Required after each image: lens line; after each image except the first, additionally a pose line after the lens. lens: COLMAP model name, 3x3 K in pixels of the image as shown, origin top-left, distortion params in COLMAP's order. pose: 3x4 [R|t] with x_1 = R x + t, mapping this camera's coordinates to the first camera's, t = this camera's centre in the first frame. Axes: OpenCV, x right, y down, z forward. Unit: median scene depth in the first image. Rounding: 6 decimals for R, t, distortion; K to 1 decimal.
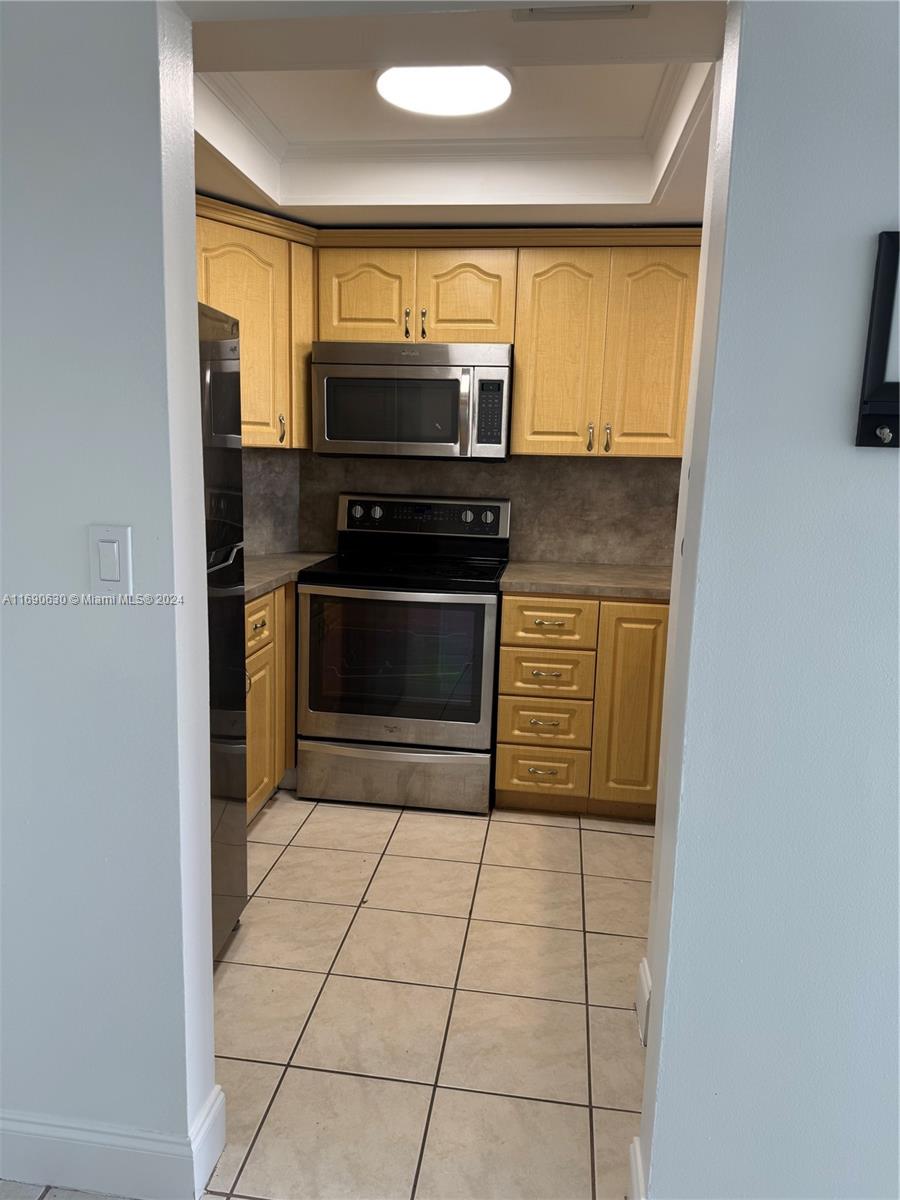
lens RADIAL K [[837.7, 0, 454.8], [0, 837.7, 600.7], [0, 0, 1]] dist [0.131853, -0.227446]
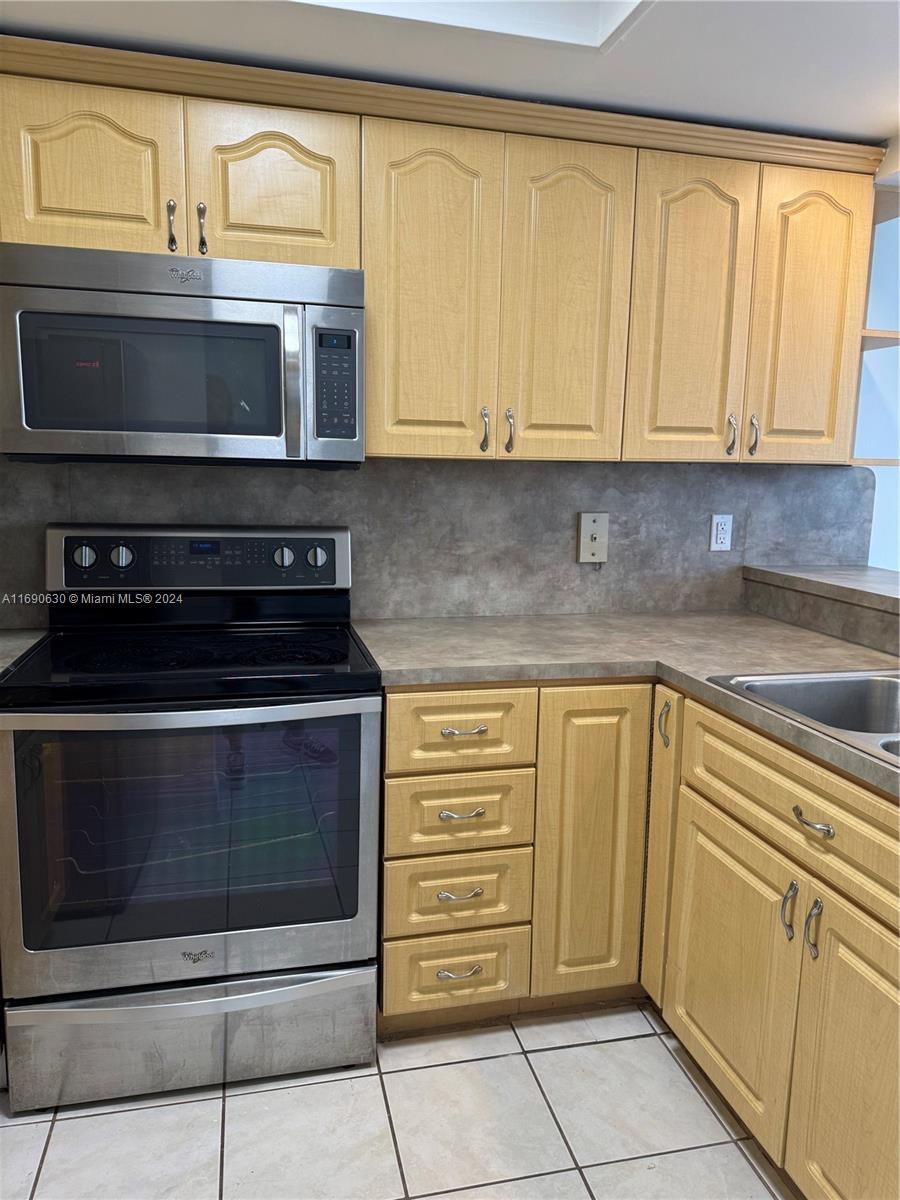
lens RADIAL K [[837.7, 0, 454.8], [0, 837.7, 600.7], [0, 0, 1]] dist [0.131853, -0.227446]
pose [[0.932166, -0.064572, 0.356227, -0.099790], [0.069765, 0.997562, -0.001736, -0.064222], [-0.355247, 0.026470, 0.934398, 0.412679]]
